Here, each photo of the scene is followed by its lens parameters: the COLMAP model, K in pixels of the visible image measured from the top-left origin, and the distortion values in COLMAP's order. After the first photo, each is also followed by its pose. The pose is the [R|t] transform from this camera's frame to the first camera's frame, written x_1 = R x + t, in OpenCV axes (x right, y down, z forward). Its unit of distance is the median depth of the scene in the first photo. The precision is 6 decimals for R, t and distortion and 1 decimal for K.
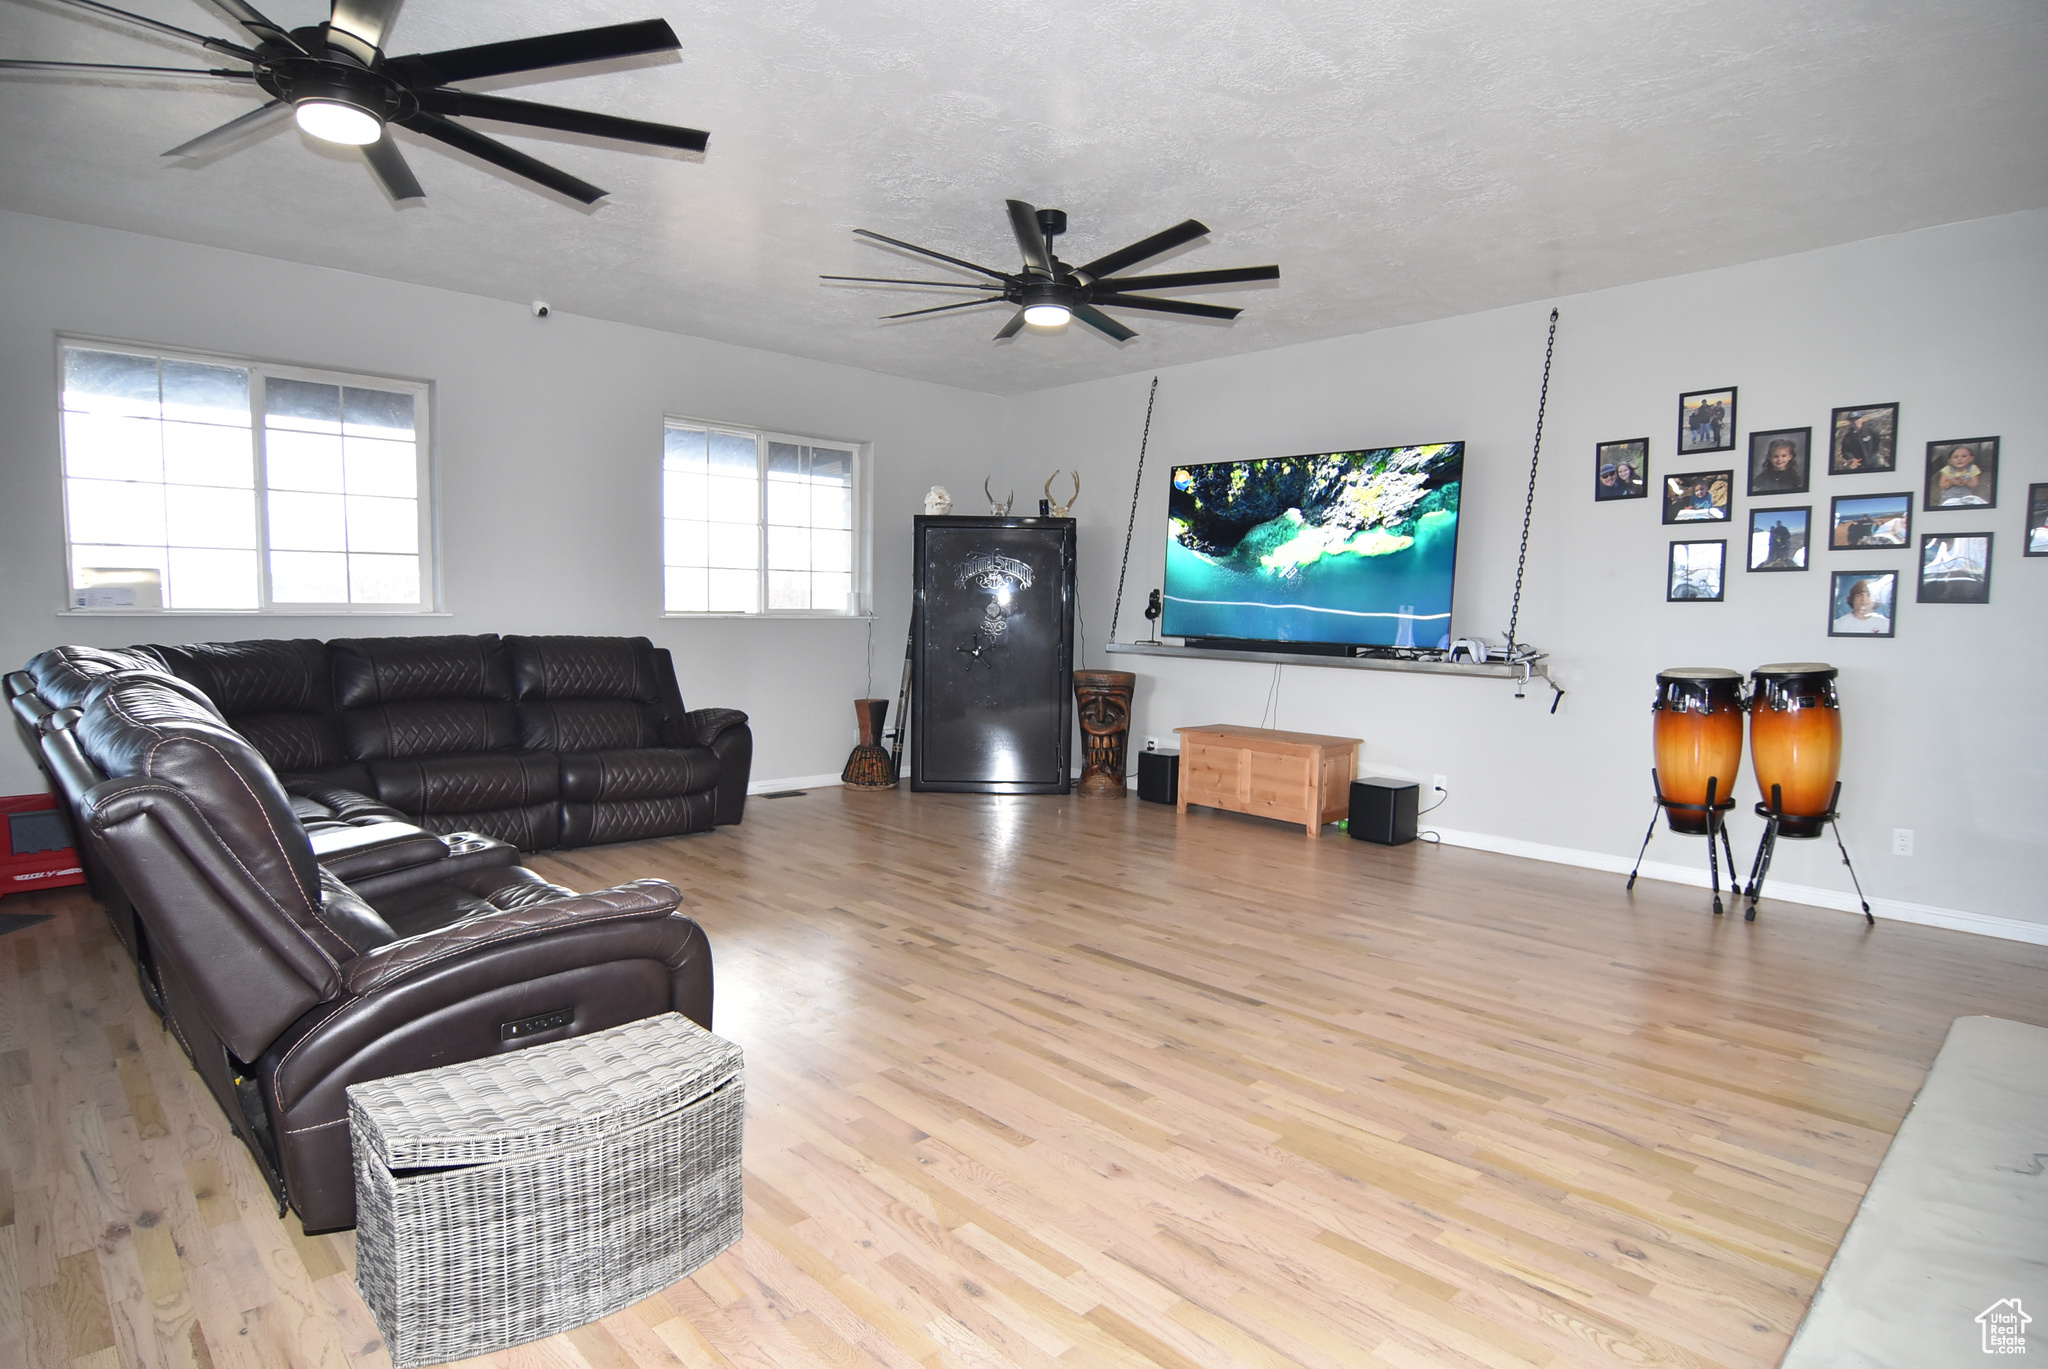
lens RADIAL K [[1100.1, 0, 1018.5], [0, 1100.1, 689.2], [0, 0, 1]] dist [-0.017454, 0.000105]
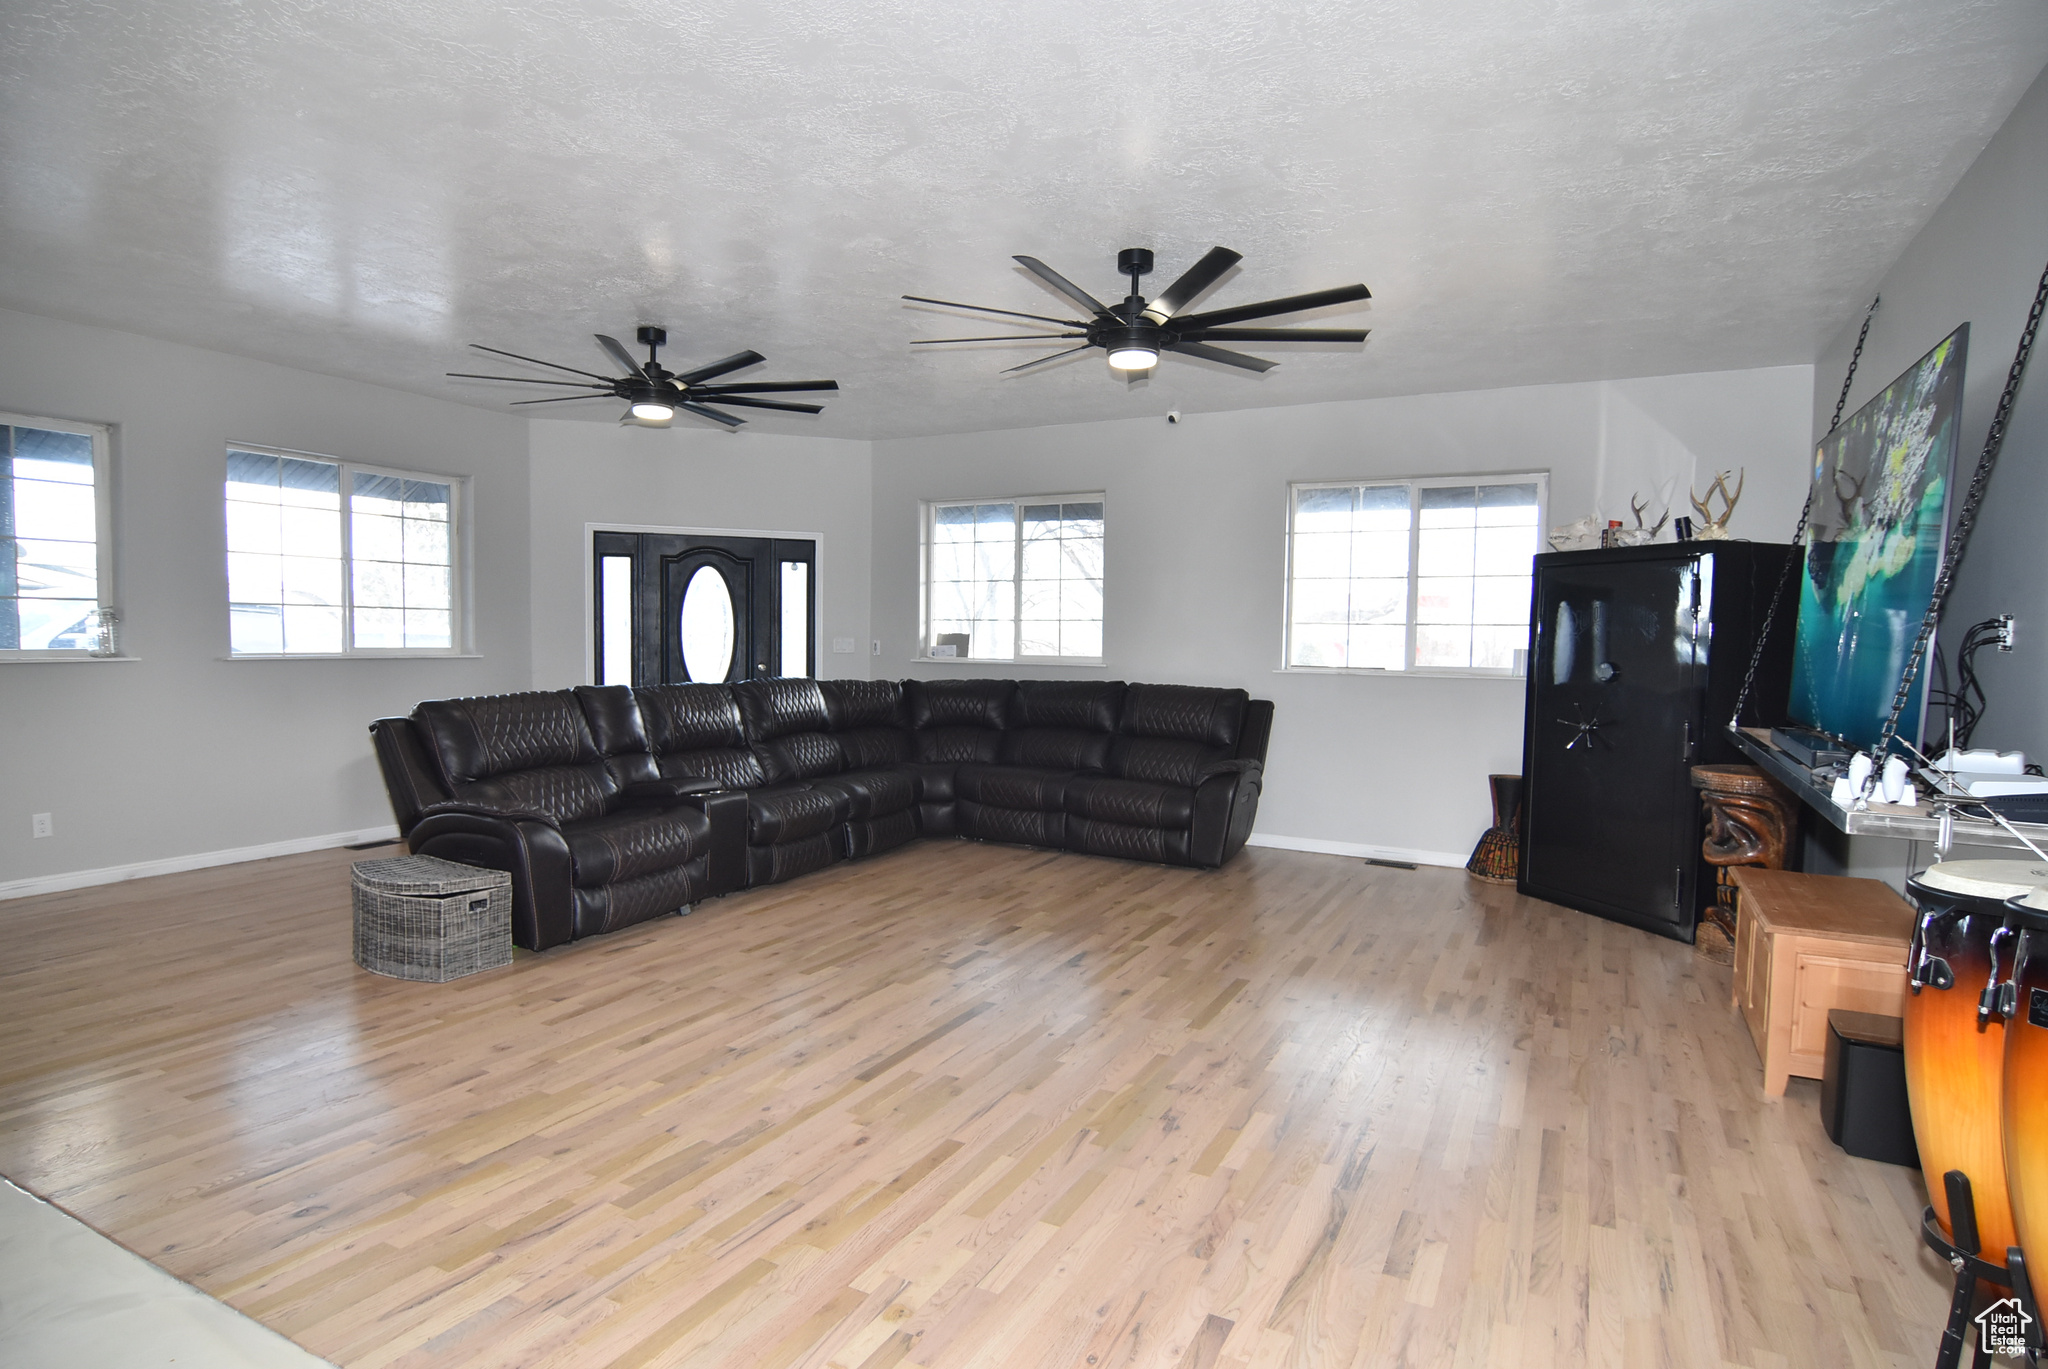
lens RADIAL K [[1100.1, 0, 1020.5], [0, 1100.1, 687.3], [0, 0, 1]] dist [-0.017454, 0.000105]
pose [[0.322448, 0.033266, -0.946002, 1.062800], [-0.080057, 0.996760, 0.007764, -0.067216], [0.943196, 0.073231, 0.324067, 0.727697]]
